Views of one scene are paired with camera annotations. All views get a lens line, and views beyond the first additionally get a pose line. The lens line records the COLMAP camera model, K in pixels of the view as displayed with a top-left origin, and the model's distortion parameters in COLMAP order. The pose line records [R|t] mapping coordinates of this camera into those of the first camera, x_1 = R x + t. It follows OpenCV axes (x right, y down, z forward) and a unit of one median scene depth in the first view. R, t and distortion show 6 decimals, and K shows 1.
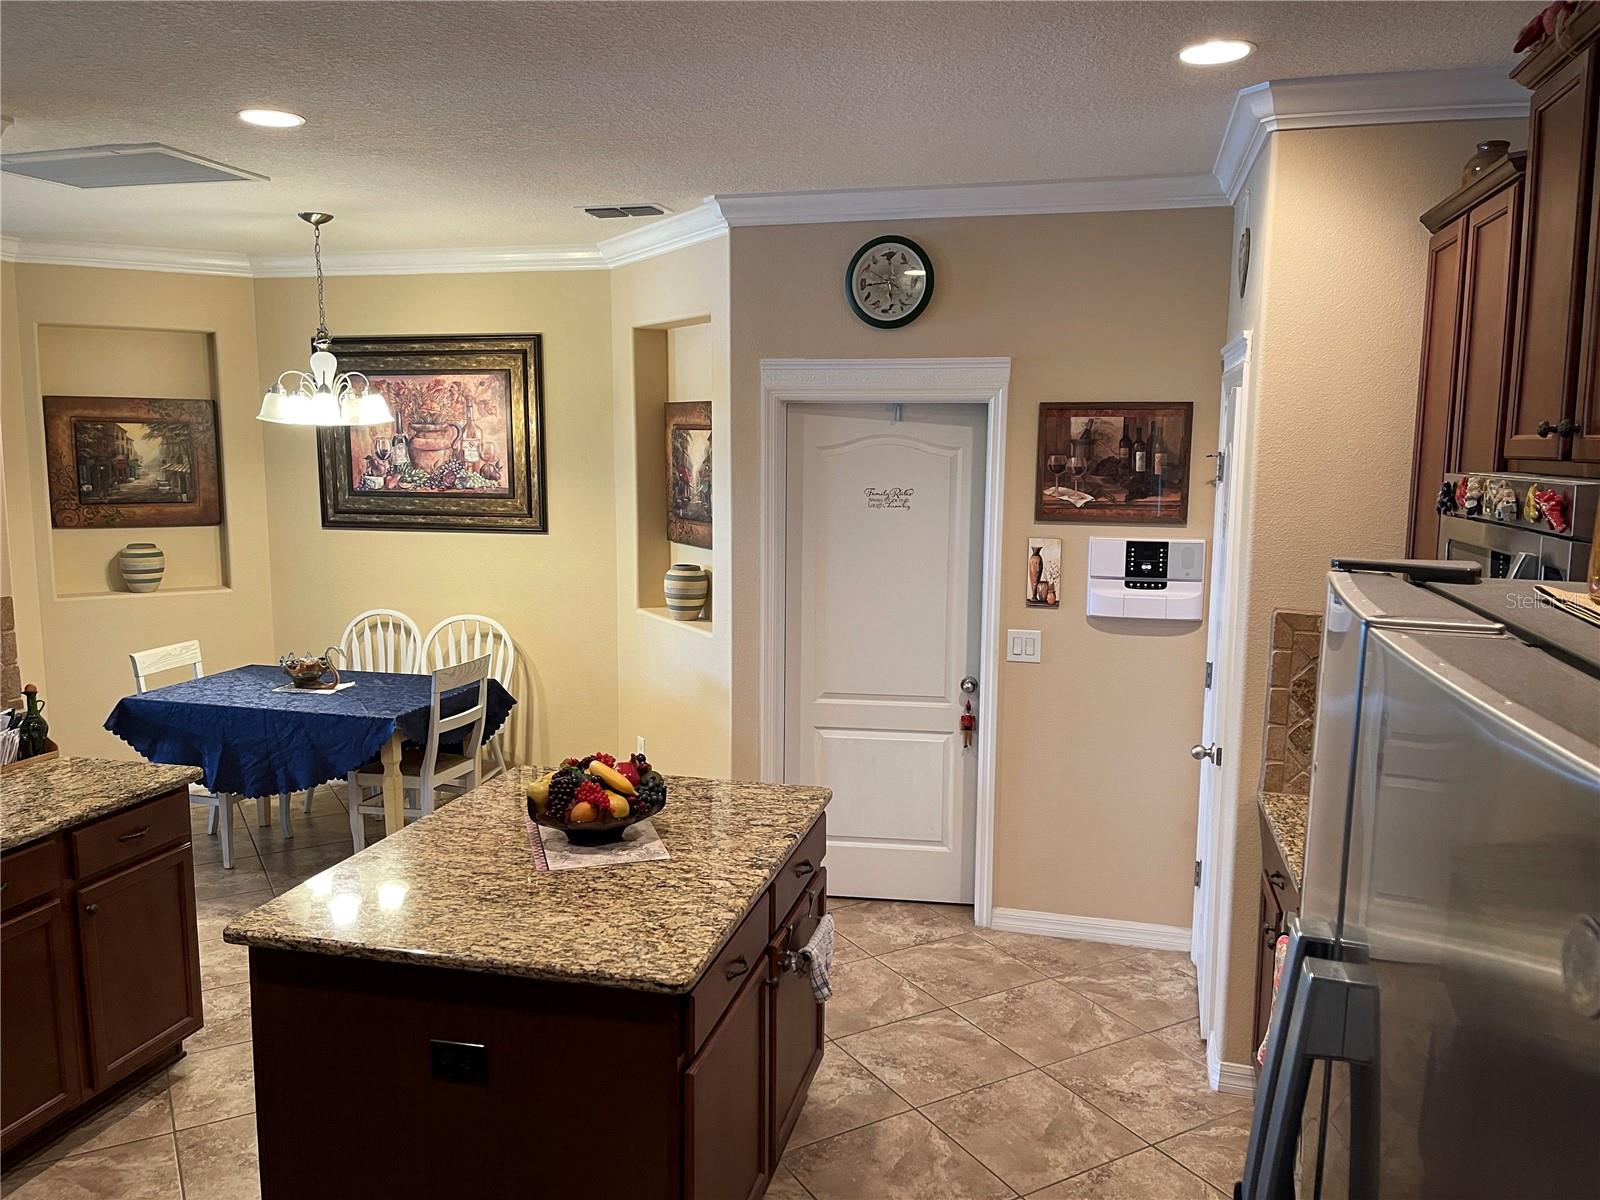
lens RADIAL K [[1201.0, 0, 800.6], [0, 1201.0, 604.3], [0, 0, 1]] dist [0.060483, -0.067601]
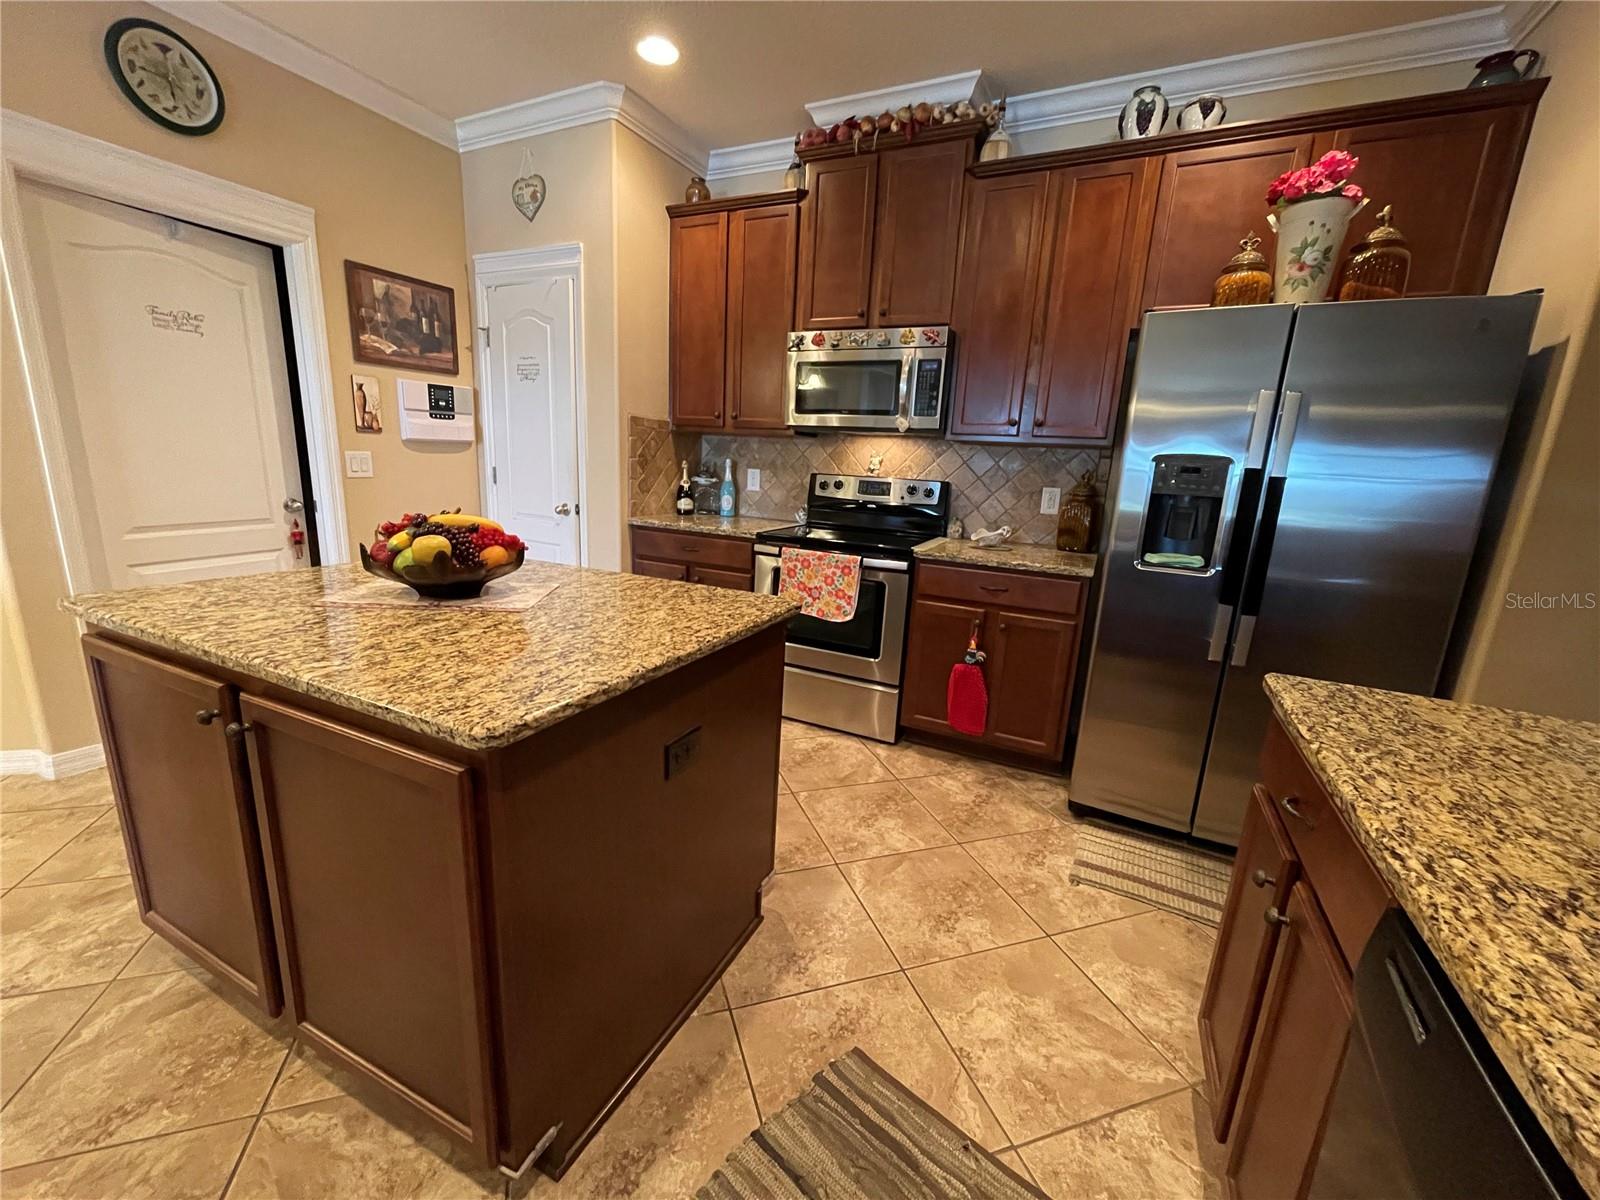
lens RADIAL K [[642.5, 0, 797.3], [0, 642.5, 607.4], [0, 0, 1]] dist [-0.006899, 0.001335]
pose [[0.204980, -0.223354, 0.952941, -0.412416], [0.081723, 0.974120, 0.210740, 0.079735], [-0.975348, 0.034679, 0.217929, 0.421431]]
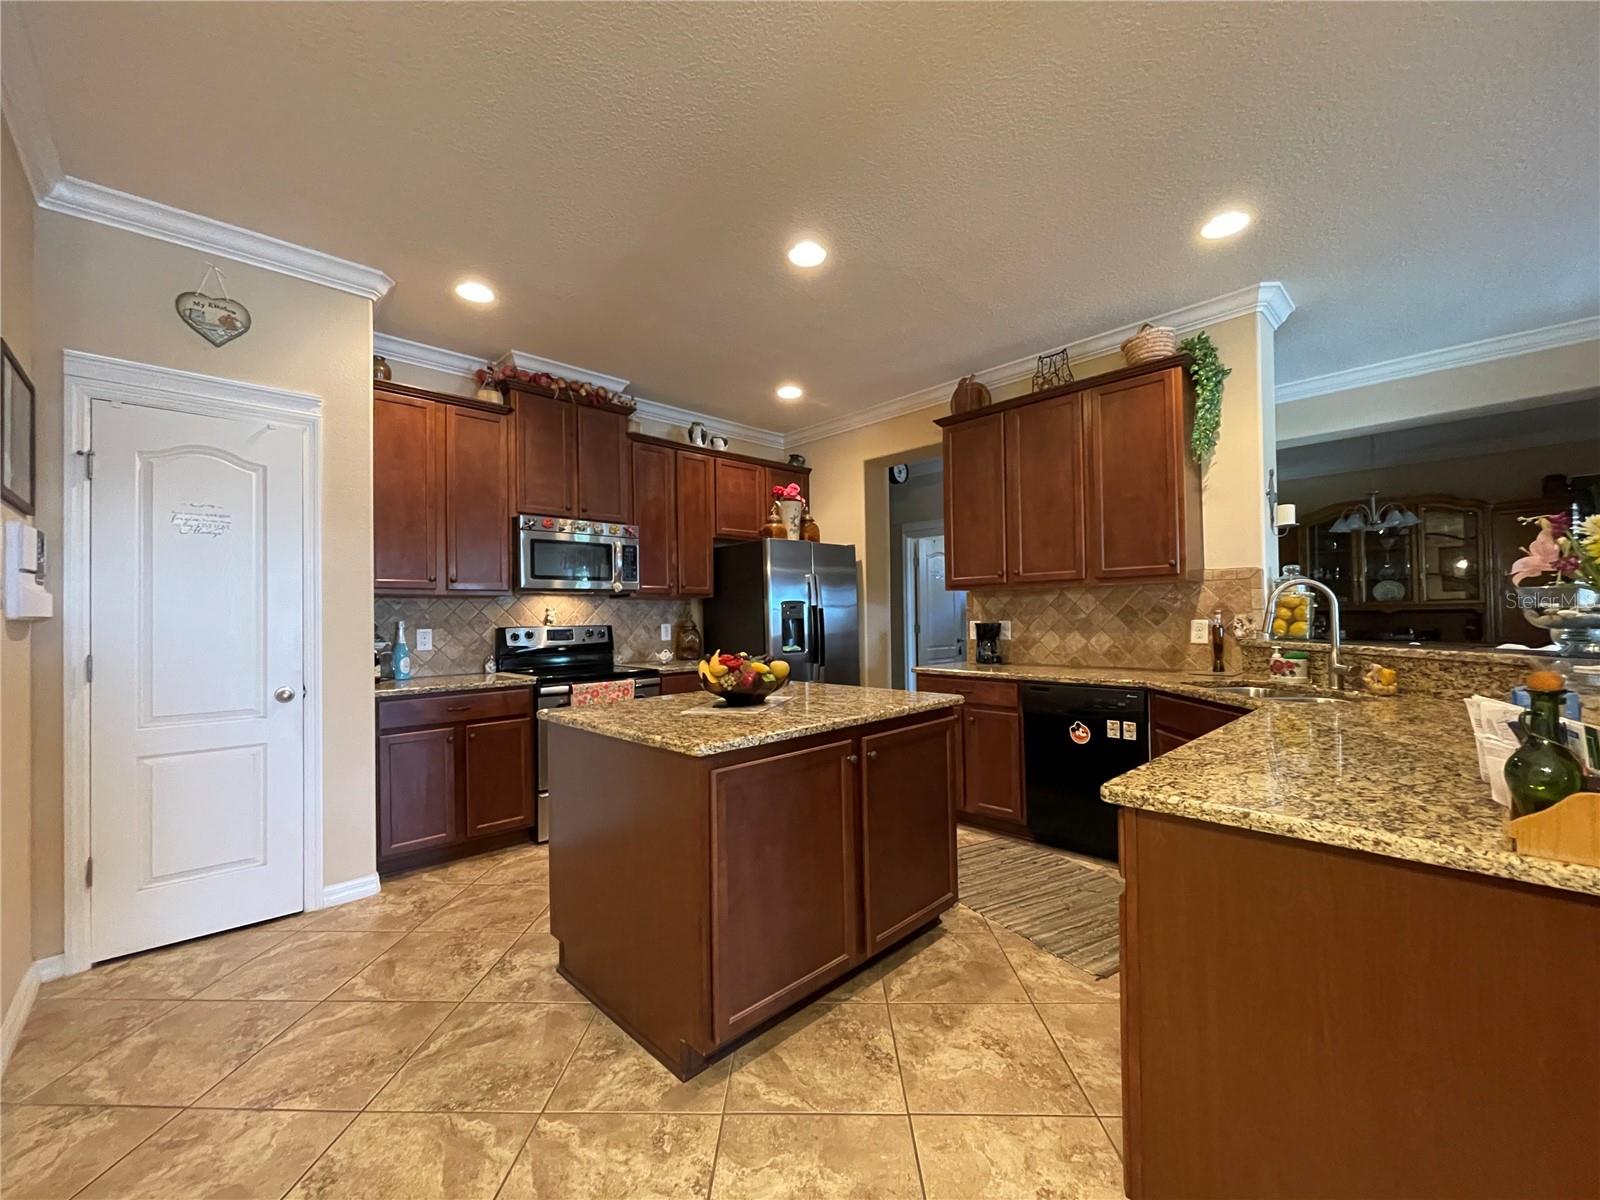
lens RADIAL K [[642.5, 0, 793.1], [0, 642.5, 603.4], [0, 0, 1]] dist [-0.006899, 0.001335]
pose [[-0.849541, 0.013535, 0.527349, -0.435040], [0.076692, 0.992219, 0.098081, -0.002634], [-0.521918, 0.123768, -0.843969, 1.104521]]
